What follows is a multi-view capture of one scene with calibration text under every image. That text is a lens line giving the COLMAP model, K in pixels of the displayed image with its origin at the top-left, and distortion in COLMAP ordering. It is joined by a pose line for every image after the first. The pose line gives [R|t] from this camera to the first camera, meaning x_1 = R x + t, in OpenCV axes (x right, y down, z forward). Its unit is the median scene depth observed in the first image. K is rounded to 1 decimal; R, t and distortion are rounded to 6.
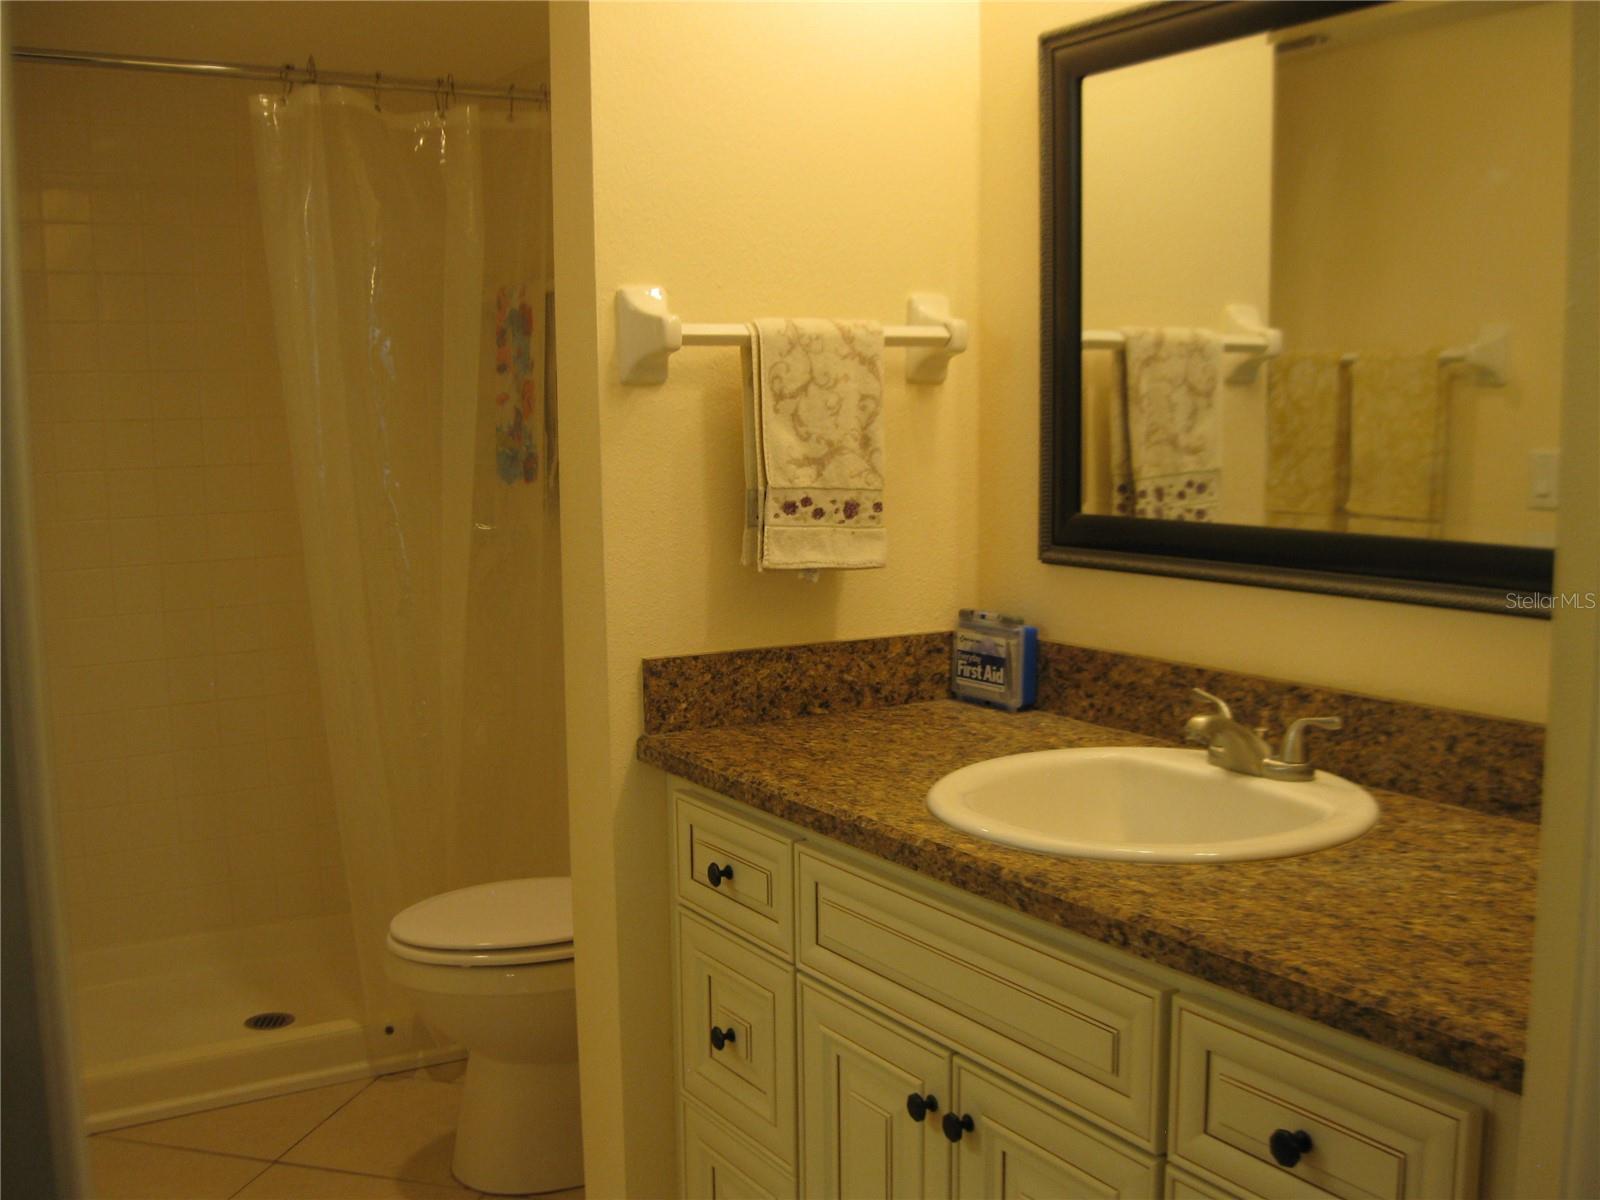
lens RADIAL K [[1656.8, 0, 785.4], [0, 1656.8, 632.7], [0, 0, 1]] dist [-0.123316, 0.042993]
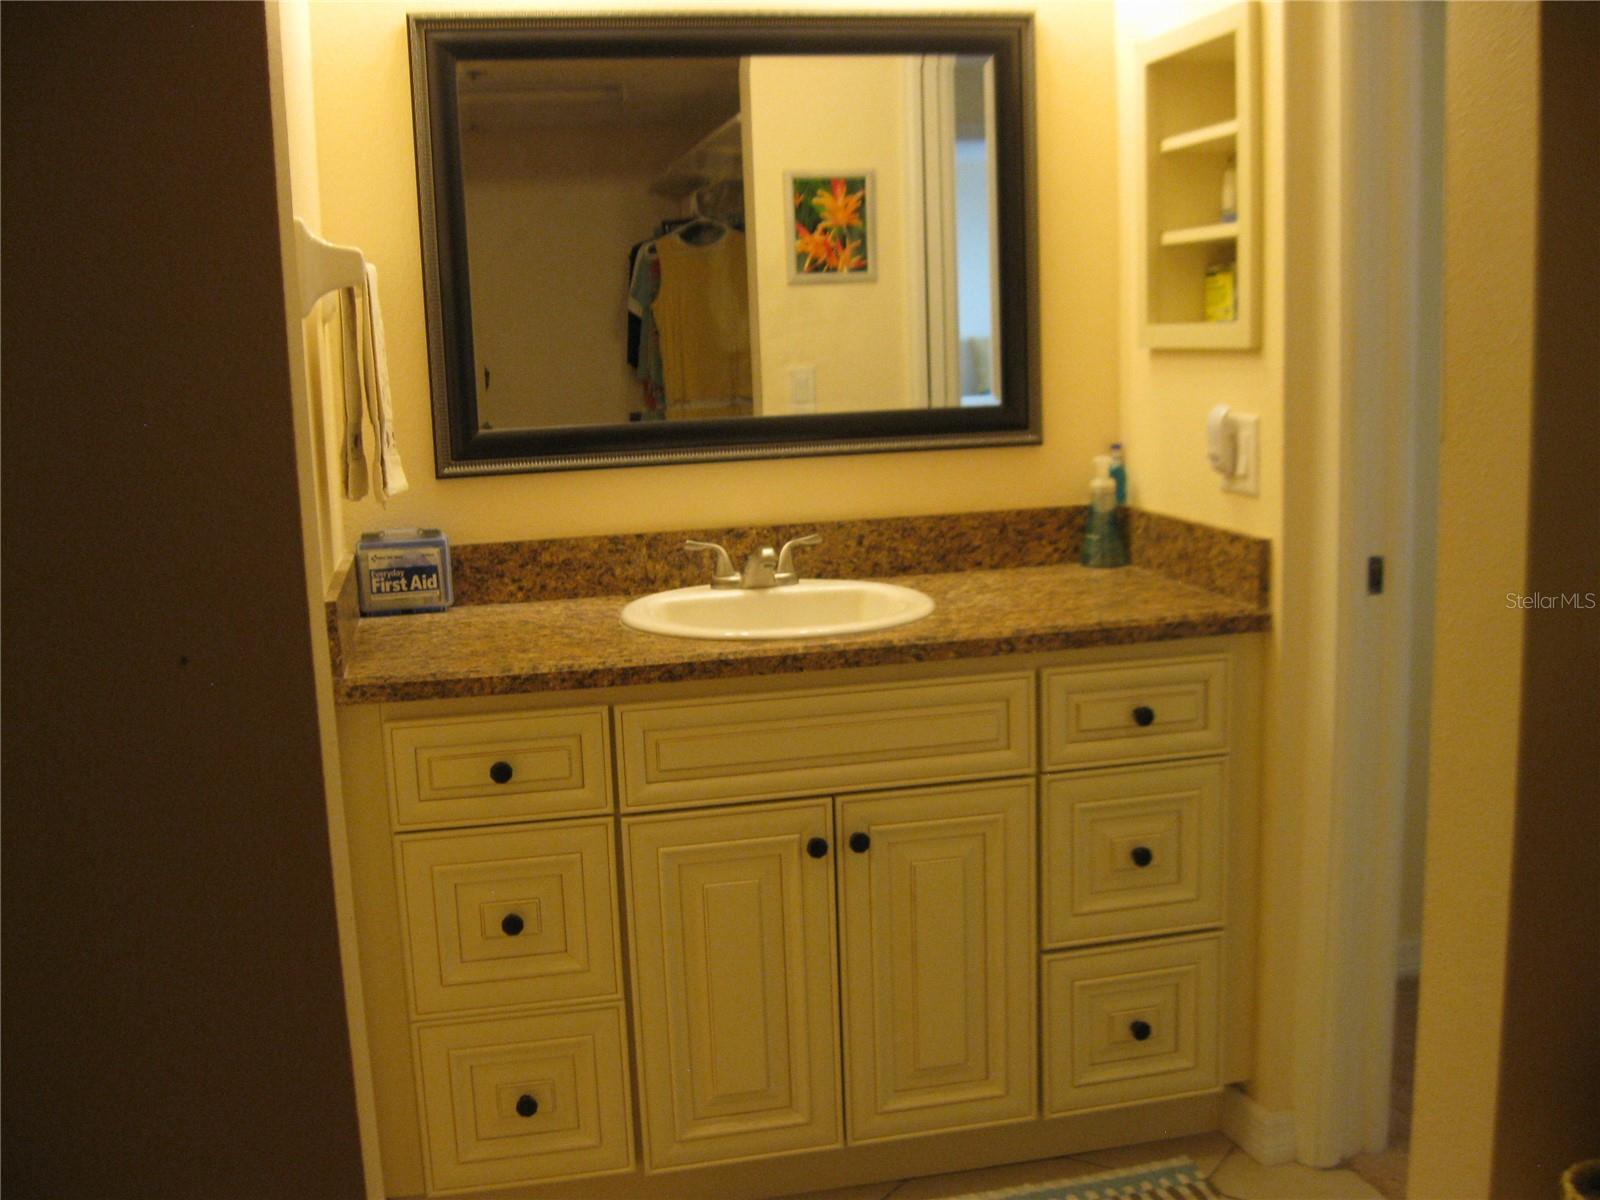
lens RADIAL K [[1656.8, 0, 785.4], [0, 1656.8, 632.7], [0, 0, 1]] dist [-0.123316, 0.042993]
pose [[0.323774, -0.167533, 0.931184, -0.999913], [0.160462, 0.979664, 0.120462, -0.043309], [-0.932428, 0.110417, 0.344073, 0.466474]]
